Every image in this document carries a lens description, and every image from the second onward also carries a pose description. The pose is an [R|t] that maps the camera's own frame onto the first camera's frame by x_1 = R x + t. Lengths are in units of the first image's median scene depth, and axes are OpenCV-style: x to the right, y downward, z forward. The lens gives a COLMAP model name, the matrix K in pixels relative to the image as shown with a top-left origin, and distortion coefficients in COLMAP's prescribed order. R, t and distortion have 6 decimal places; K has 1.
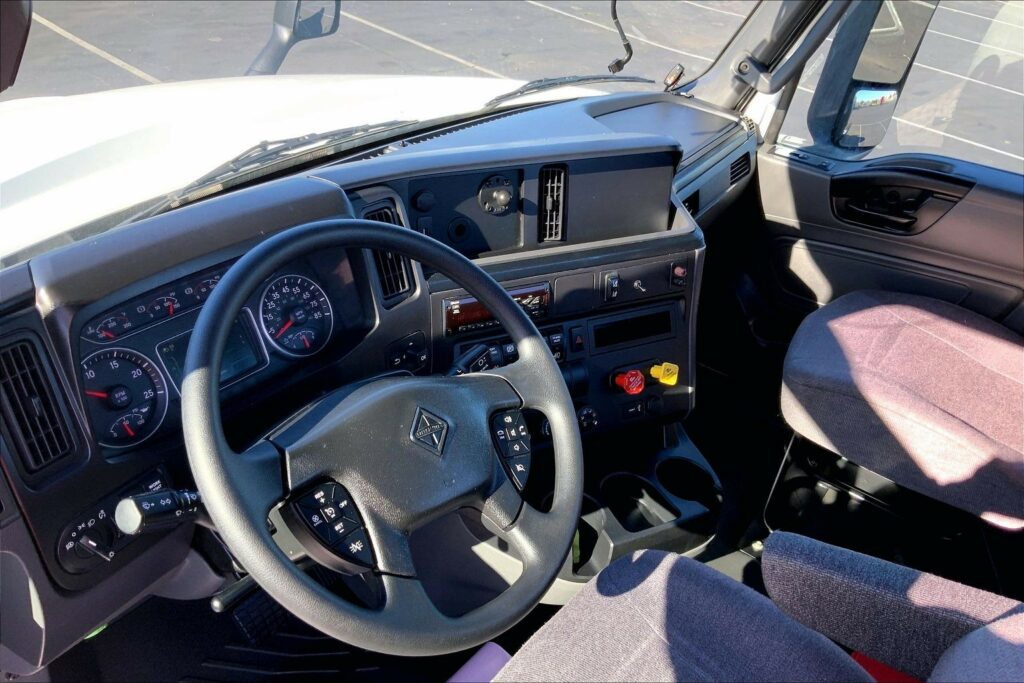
lens RADIAL K [[840.0, 0, 515.7], [0, 840.0, 344.8], [0, 0, 1]] dist [0.015065, -0.042853]
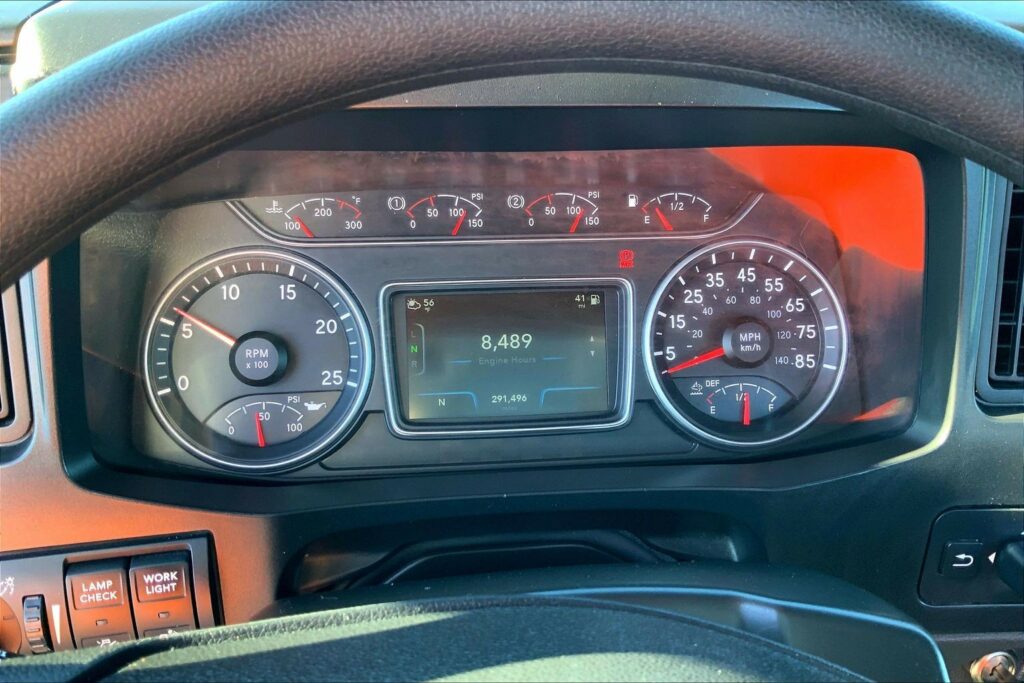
lens RADIAL K [[840.0, 0, 513.1], [0, 840.0, 338.4], [0, 0, 1]] dist [0.015065, -0.042853]
pose [[0.652821, 0.323159, -0.685123, -0.045460], [-0.356530, 0.929076, 0.098507, -0.029837], [0.668365, 0.179959, 0.721736, 0.517603]]
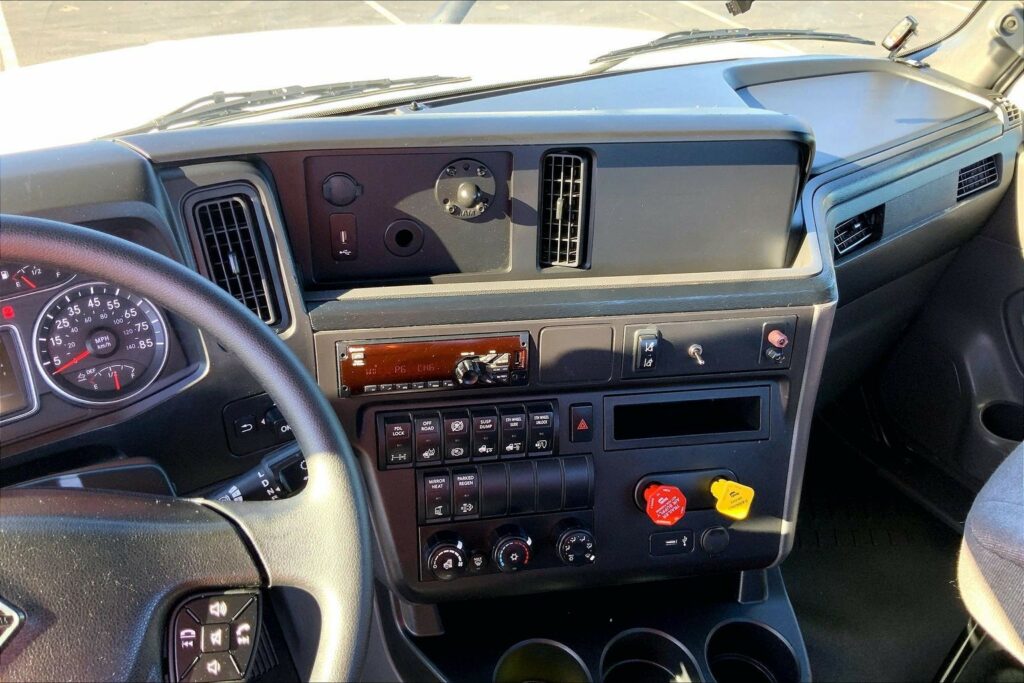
lens RADIAL K [[840.0, 0, 503.2], [0, 840.0, 341.1], [0, 0, 1]] dist [0.015065, -0.042853]
pose [[0.936682, 0.142691, -0.319792, 0.215593], [-0.135418, 0.989767, 0.044989, -0.090771], [0.322939, 0.001166, 0.946419, 0.376405]]
